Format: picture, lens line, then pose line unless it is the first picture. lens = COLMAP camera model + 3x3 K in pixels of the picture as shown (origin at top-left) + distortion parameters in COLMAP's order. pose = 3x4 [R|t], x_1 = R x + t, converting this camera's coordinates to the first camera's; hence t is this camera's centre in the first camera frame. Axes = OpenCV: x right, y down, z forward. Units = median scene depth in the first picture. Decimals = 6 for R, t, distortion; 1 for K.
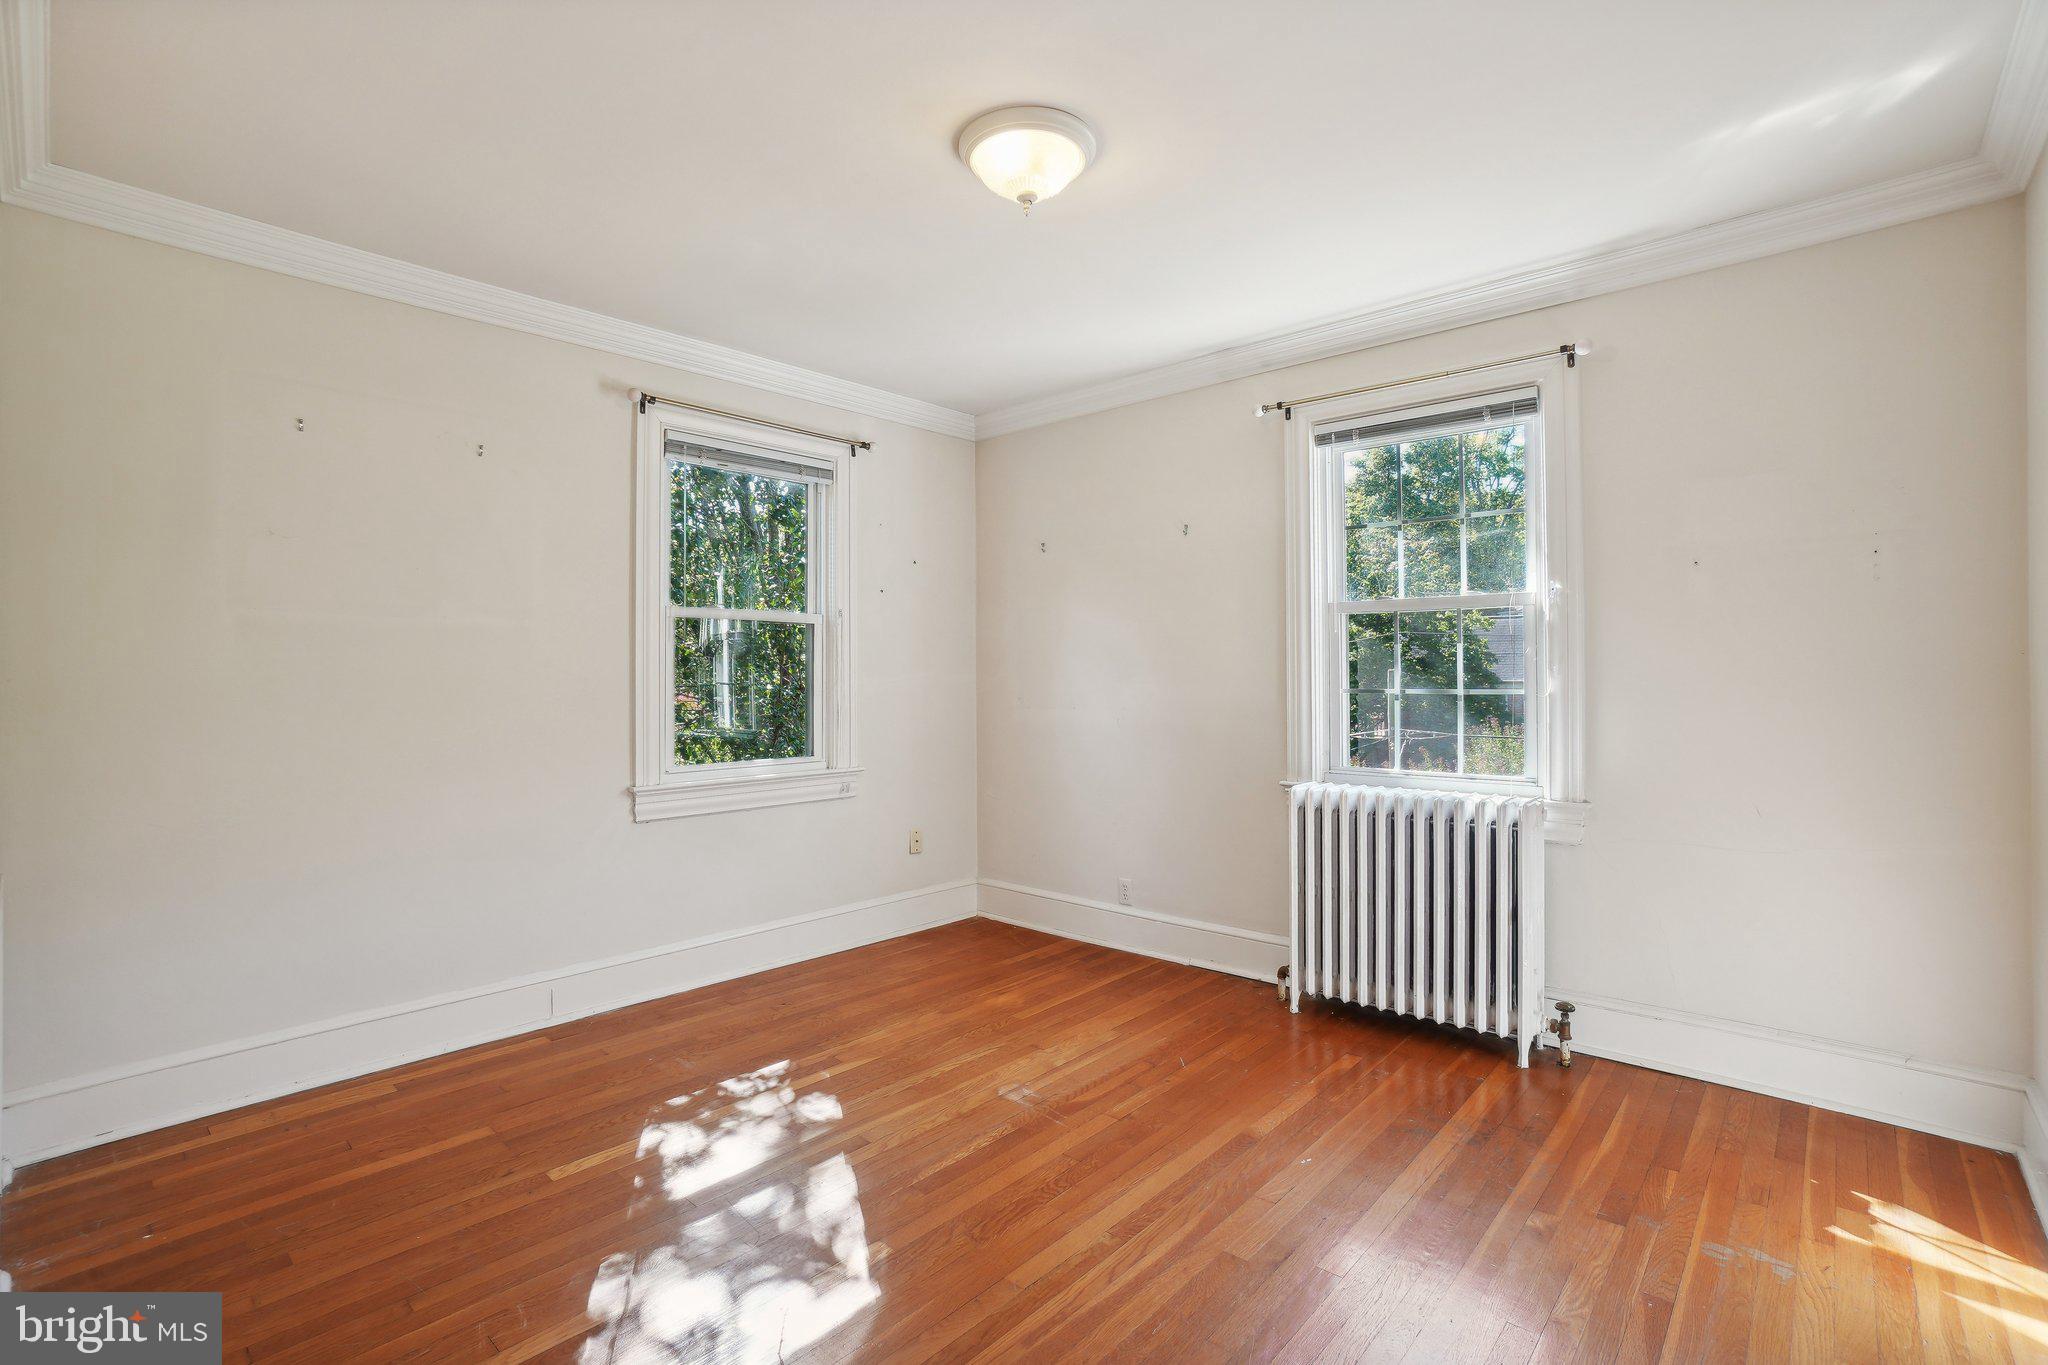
lens RADIAL K [[930.0, 0, 1037.9], [0, 930.0, 684.1], [0, 0, 1]] dist [-0.061796, 0.023326]
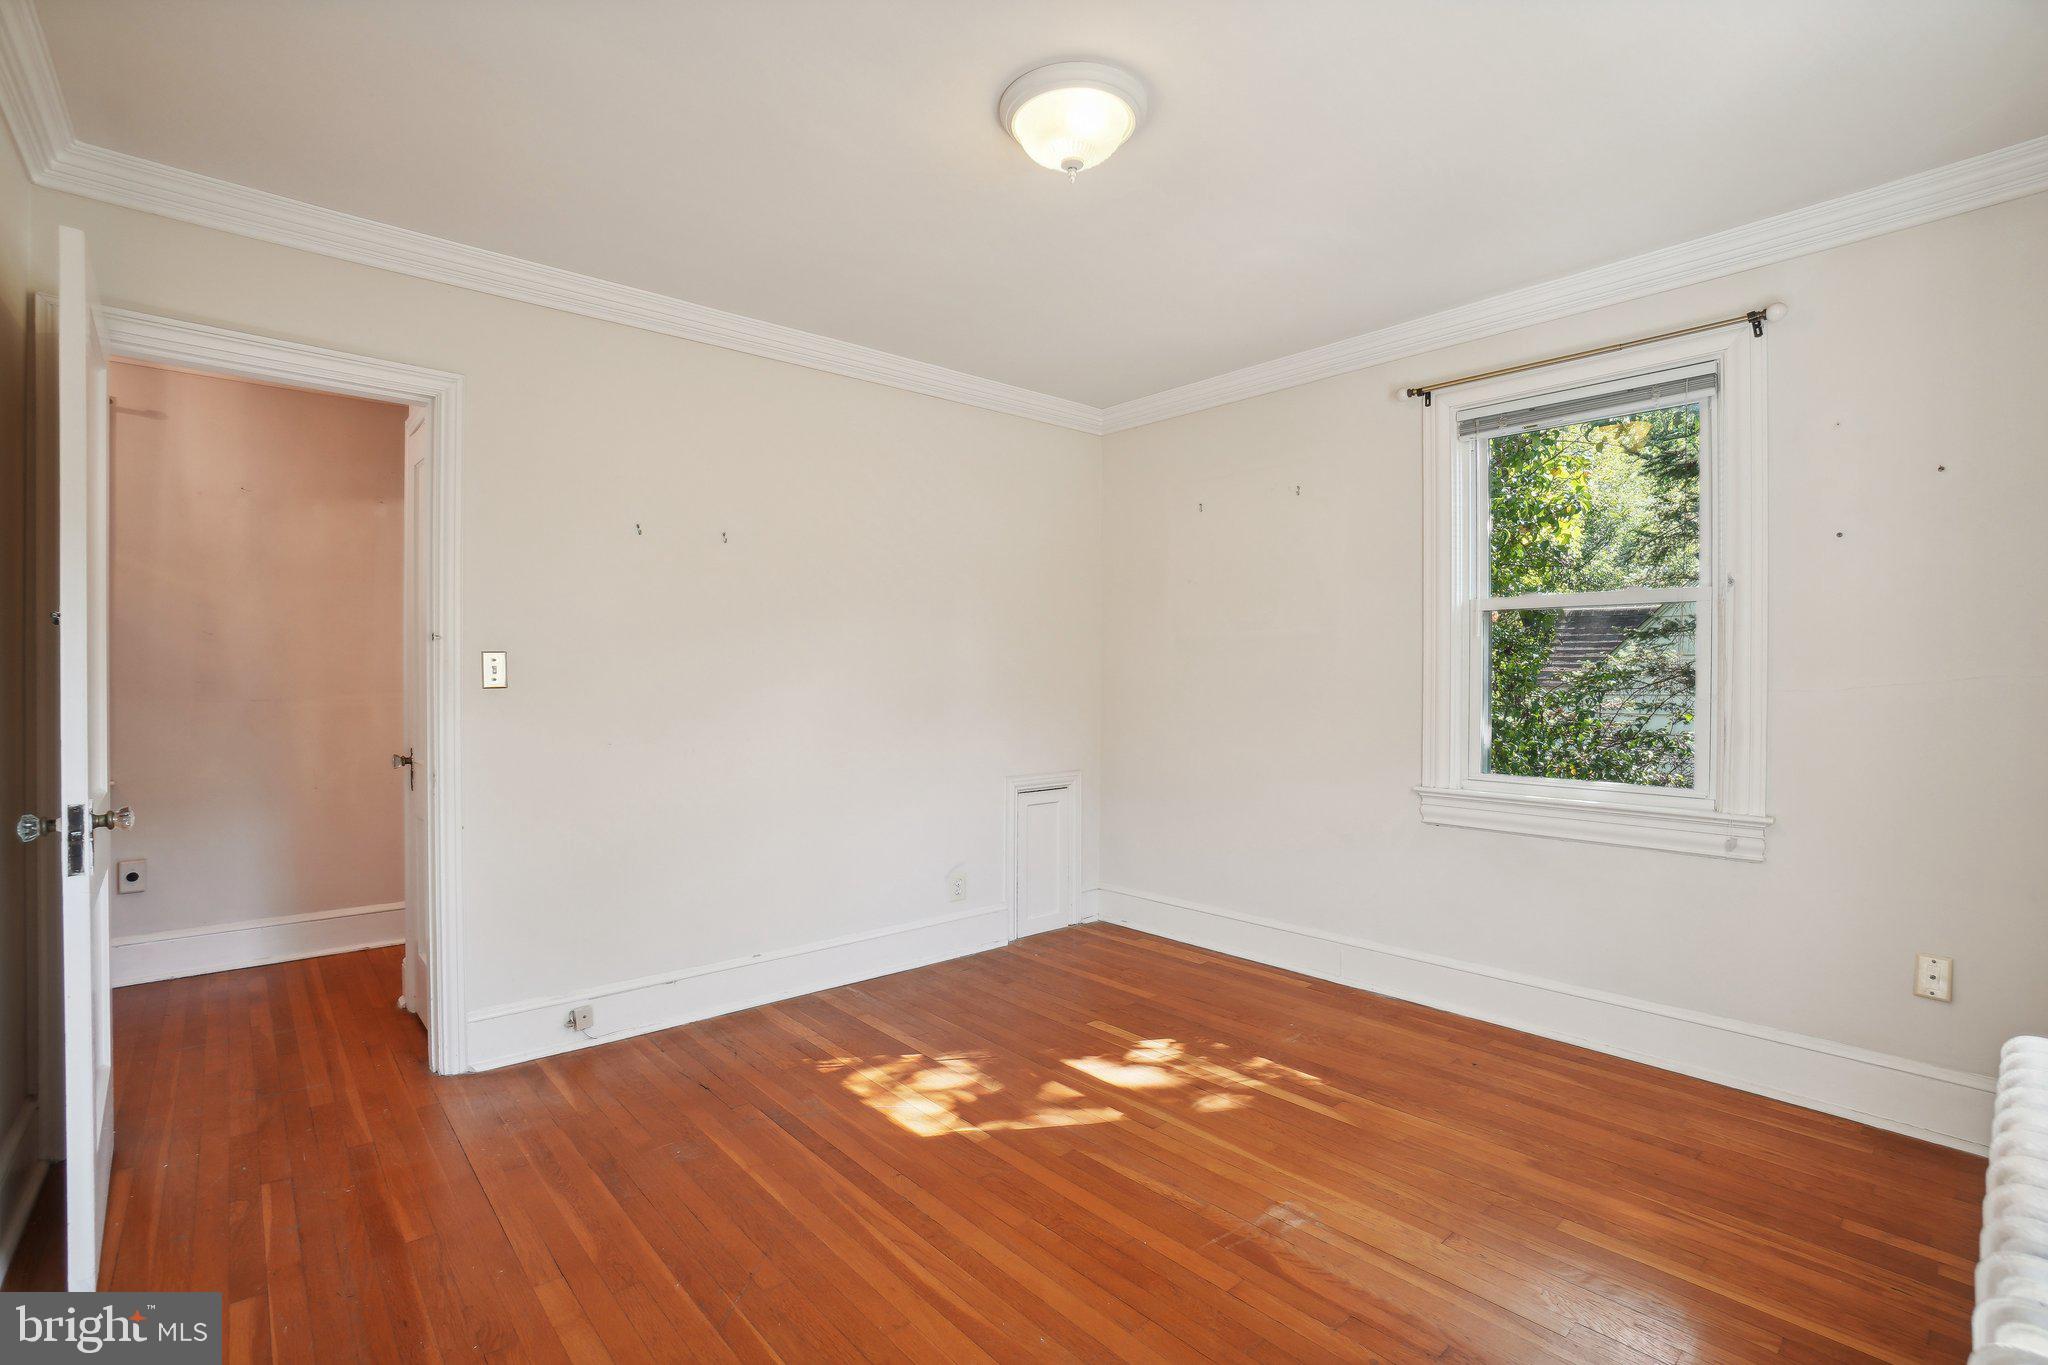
lens RADIAL K [[923.7, 0, 991.2], [0, 923.7, 685.8], [0, 0, 1]] dist [-0.051092, 0.012044]
pose [[-0.134315, 0.014370, -0.990834, 0.651770], [-0.010258, 0.999821, 0.015891, -0.007498], [0.990886, 0.012298, -0.134144, 0.731468]]
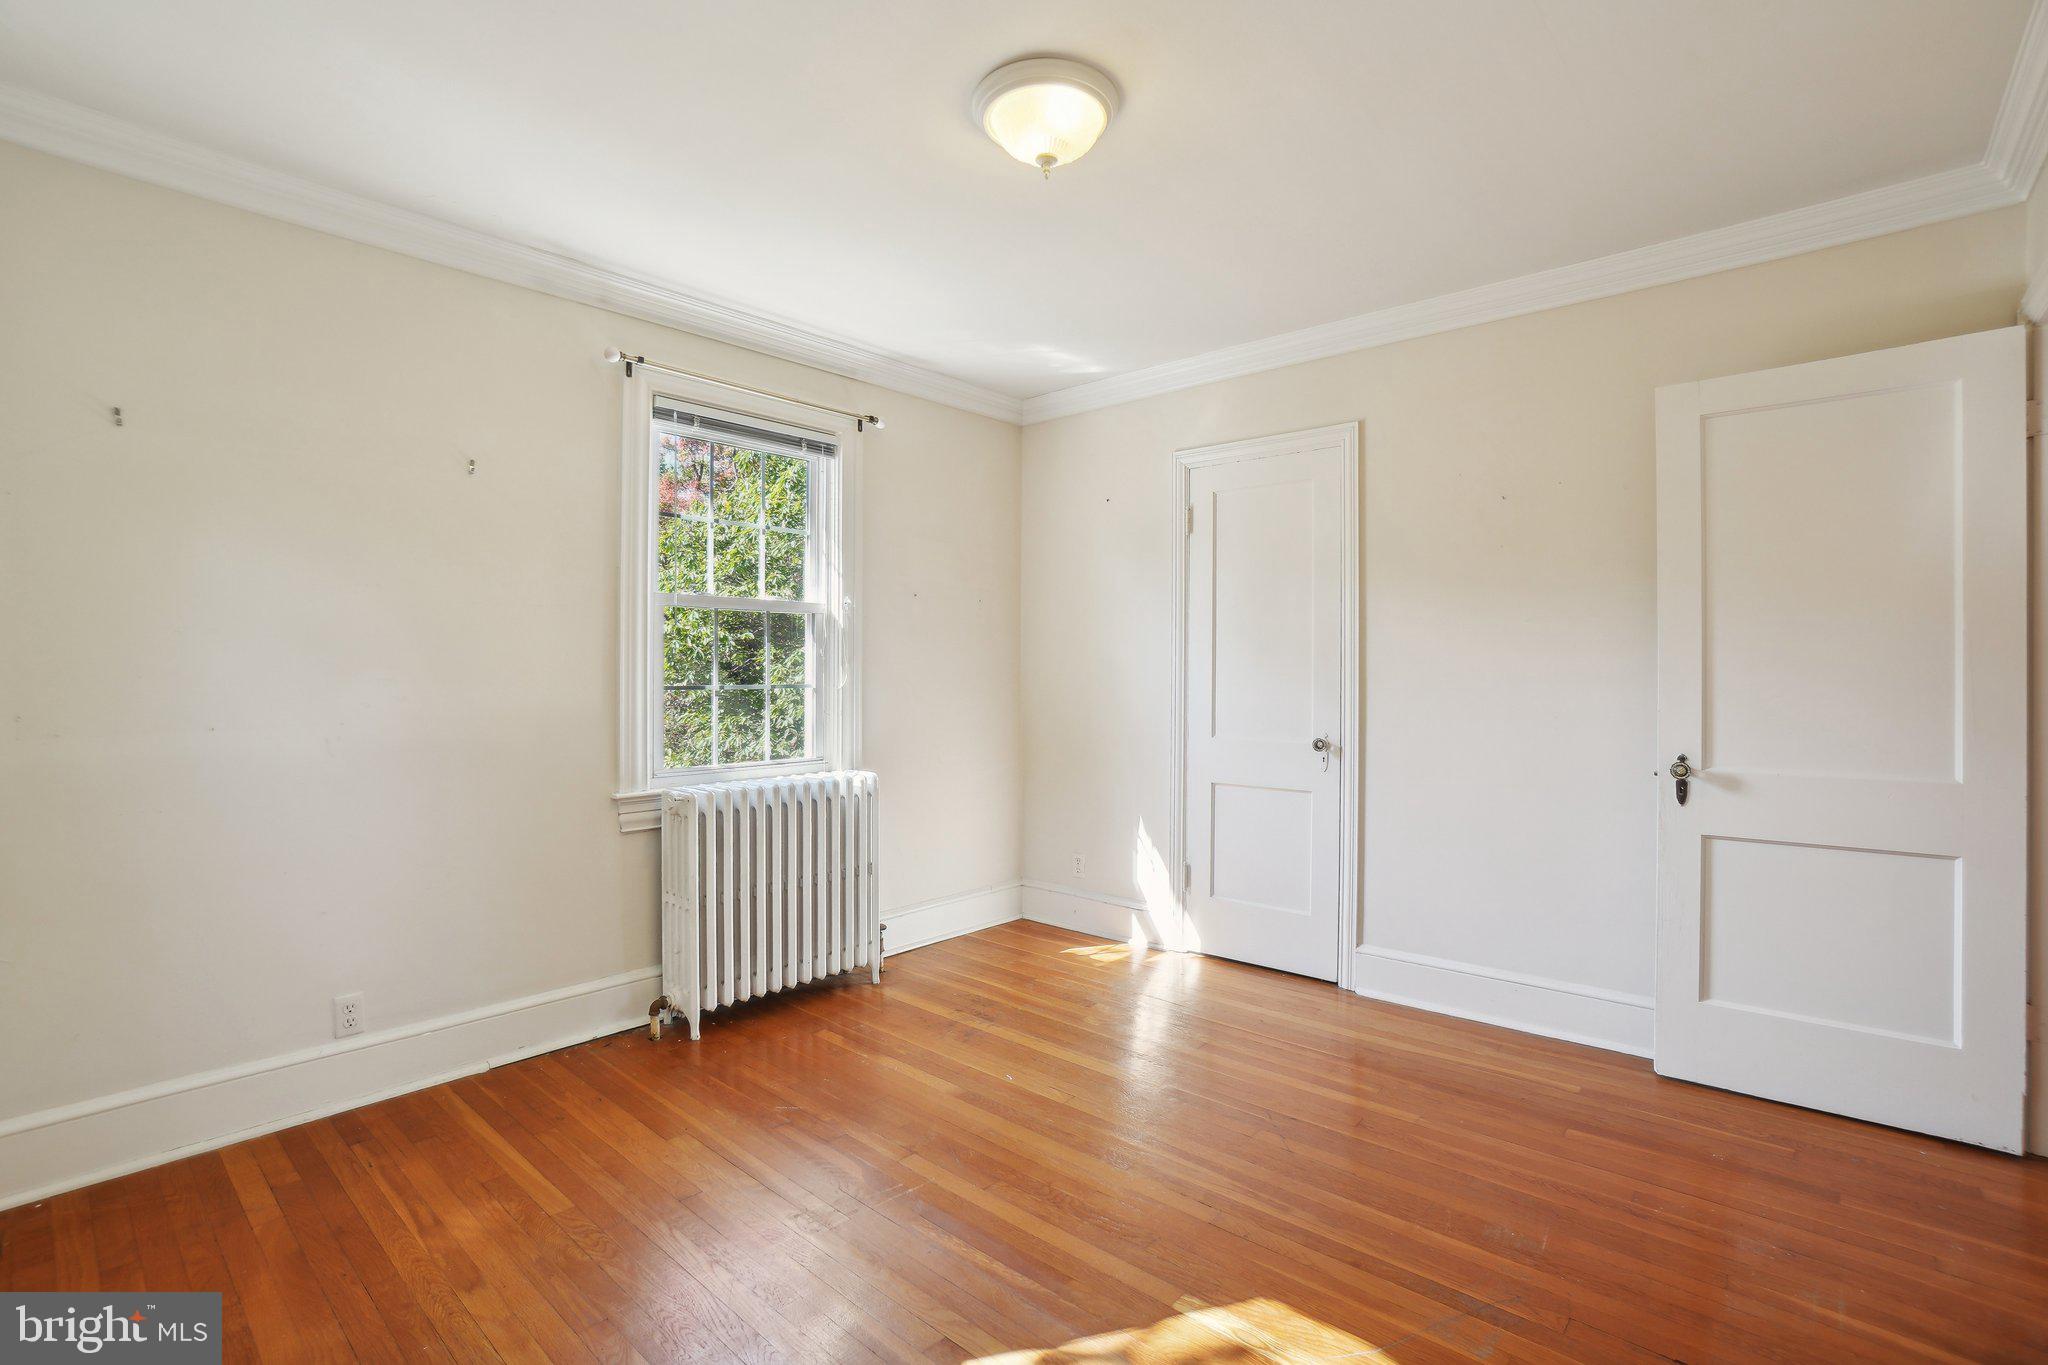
lens RADIAL K [[935.7, 0, 986.6], [0, 935.7, 688.3], [0, 0, 1]] dist [-0.067362, 0.024541]
pose [[0.024066, -0.011748, 0.999641, -0.665827], [0.011646, 0.999866, 0.011470, 0.000638], [-0.999643, 0.011366, 0.024200, 0.727179]]
